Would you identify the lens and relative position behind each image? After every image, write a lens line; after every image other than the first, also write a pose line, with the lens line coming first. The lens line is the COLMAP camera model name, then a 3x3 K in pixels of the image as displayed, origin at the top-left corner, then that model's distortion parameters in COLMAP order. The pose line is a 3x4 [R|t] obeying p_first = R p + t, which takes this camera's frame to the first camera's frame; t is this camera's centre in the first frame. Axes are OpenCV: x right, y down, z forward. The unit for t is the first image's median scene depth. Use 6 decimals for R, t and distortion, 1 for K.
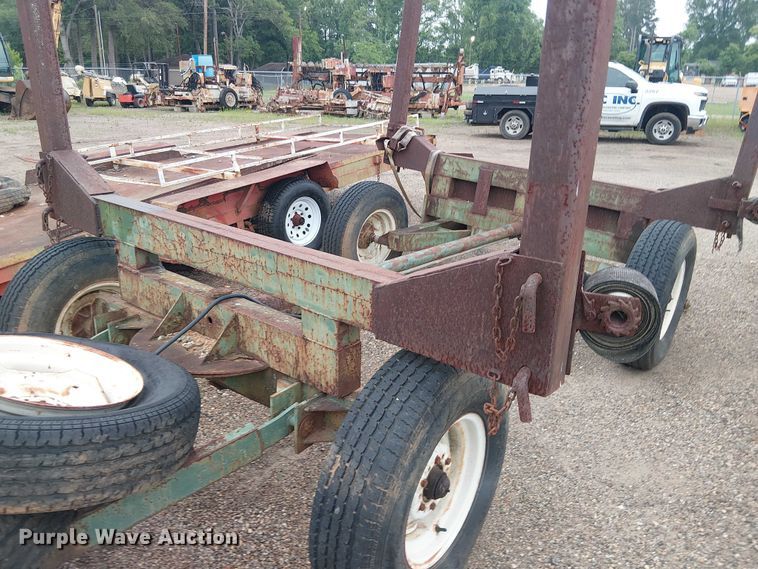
lens RADIAL K [[571.5, 0, 381.9], [0, 571.5, 281.9], [0, 0, 1]] dist [0.111544, -0.193359]
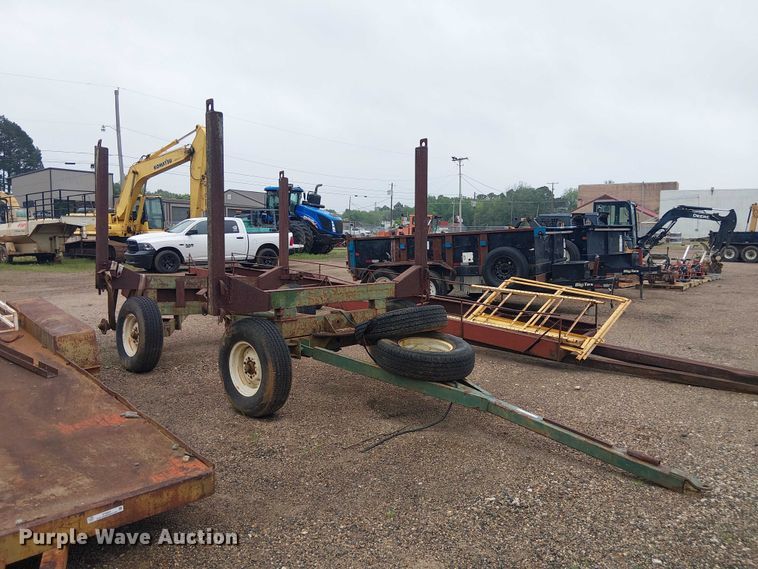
lens RADIAL K [[562.9, 0, 379.0], [0, 562.9, 284.5], [0, 0, 1]] dist [0.110136, -0.190196]
pose [[0.136748, -0.109306, 0.984557, -0.234667], [0.325496, 0.943666, 0.059557, -0.015609], [-0.935603, 0.312325, 0.164623, 0.030394]]
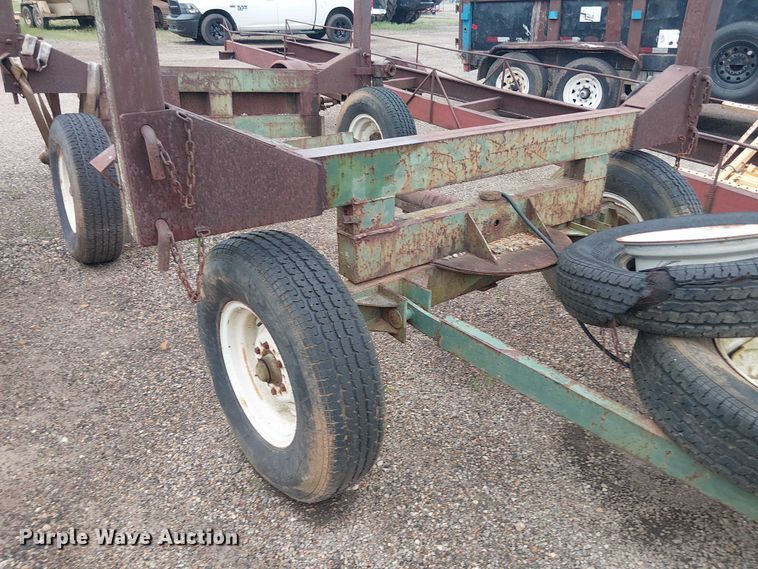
lens RADIAL K [[570.3, 0, 377.9], [0, 570.3, 293.3], [0, 0, 1]] dist [0.030083, -0.057780]
pose [[0.273063, -0.455994, 0.847058, -0.107906], [0.301385, 0.876743, 0.374818, -0.022605], [-0.913567, 0.152941, 0.376836, 0.070830]]
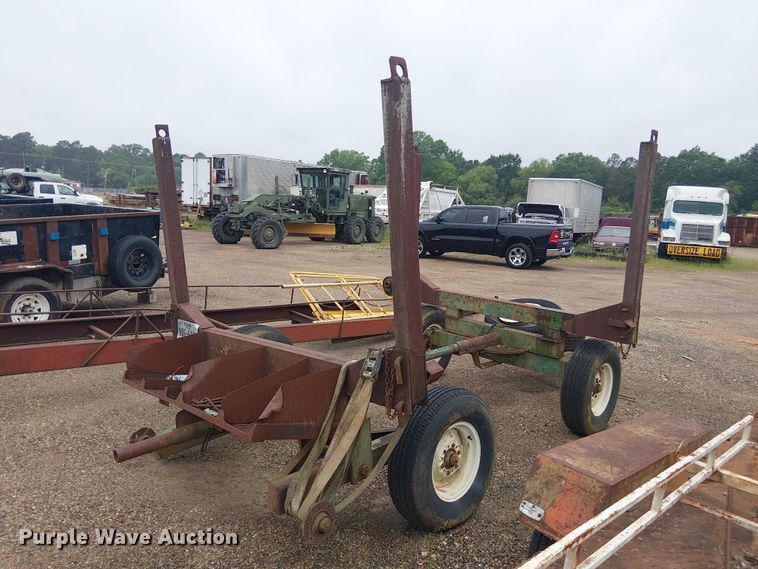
lens RADIAL K [[571.5, 0, 381.9], [0, 571.5, 281.9], [0, 0, 1]] dist [0.111544, -0.193359]
pose [[-0.991244, -0.081691, 0.103744, 0.002472], [-0.026389, 0.892365, 0.450543, -0.114896], [-0.129383, 0.443860, -0.886707, 0.286756]]
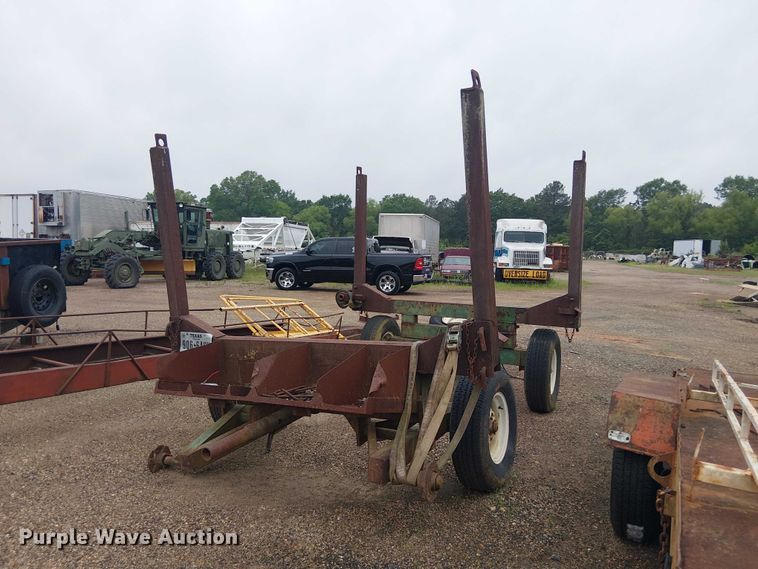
lens RADIAL K [[568.3, 0, 382.5], [0, 568.3, 284.7], [0, 0, 1]] dist [0.115986, -0.197286]
pose [[-0.983334, -0.029887, -0.179336, 0.055497], [-0.096489, 0.921808, 0.375446, -0.106148], [0.154093, 0.386493, -0.909329, 0.303036]]
